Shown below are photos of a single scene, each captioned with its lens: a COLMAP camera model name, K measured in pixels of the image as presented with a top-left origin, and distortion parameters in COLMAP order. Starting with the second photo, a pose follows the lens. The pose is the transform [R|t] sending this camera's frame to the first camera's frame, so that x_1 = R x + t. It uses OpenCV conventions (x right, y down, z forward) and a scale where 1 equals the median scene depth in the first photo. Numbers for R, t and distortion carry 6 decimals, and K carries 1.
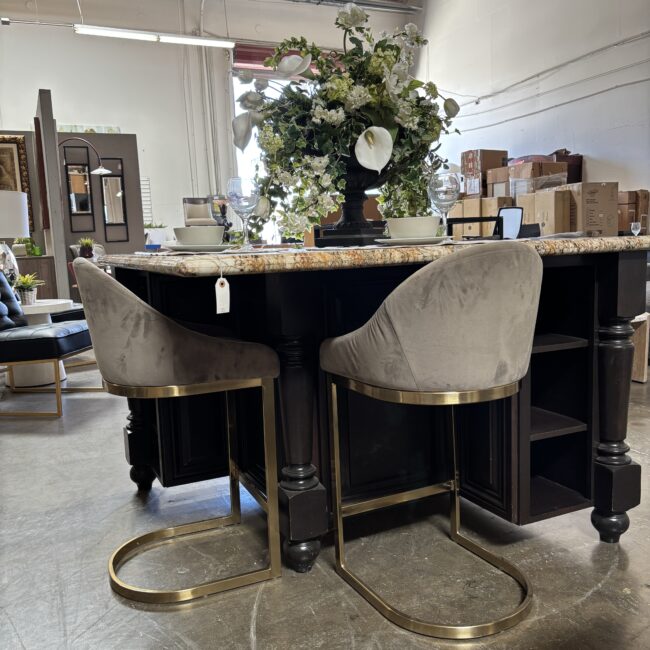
lens RADIAL K [[645.2, 0, 322.0], [0, 645.2, 325.9], [0, 0, 1]] dist [0.005594, 0.019417]
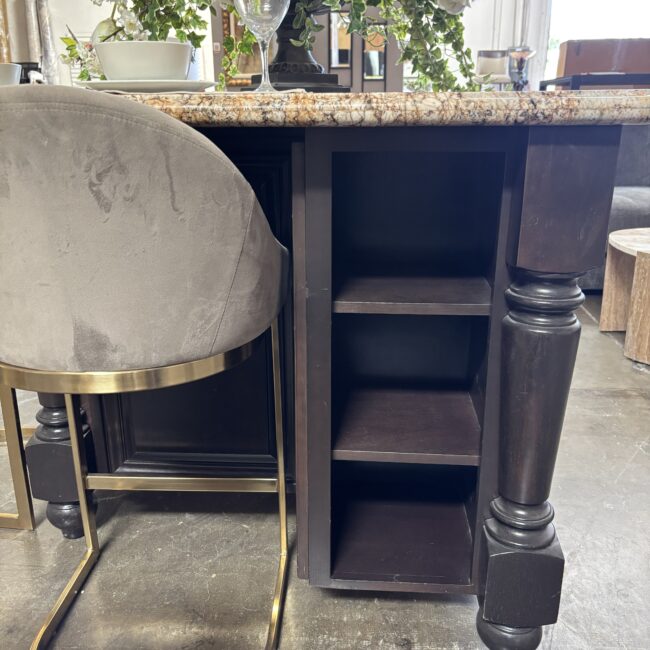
lens RADIAL K [[645.2, 0, 322.0], [0, 645.2, 325.9], [0, 0, 1]] dist [0.005594, 0.019417]
pose [[0.879075, 0.180115, -0.441345, 0.096250], [-0.087471, 0.971096, 0.222083, -0.011671], [0.468589, -0.156623, 0.869422, 0.091825]]
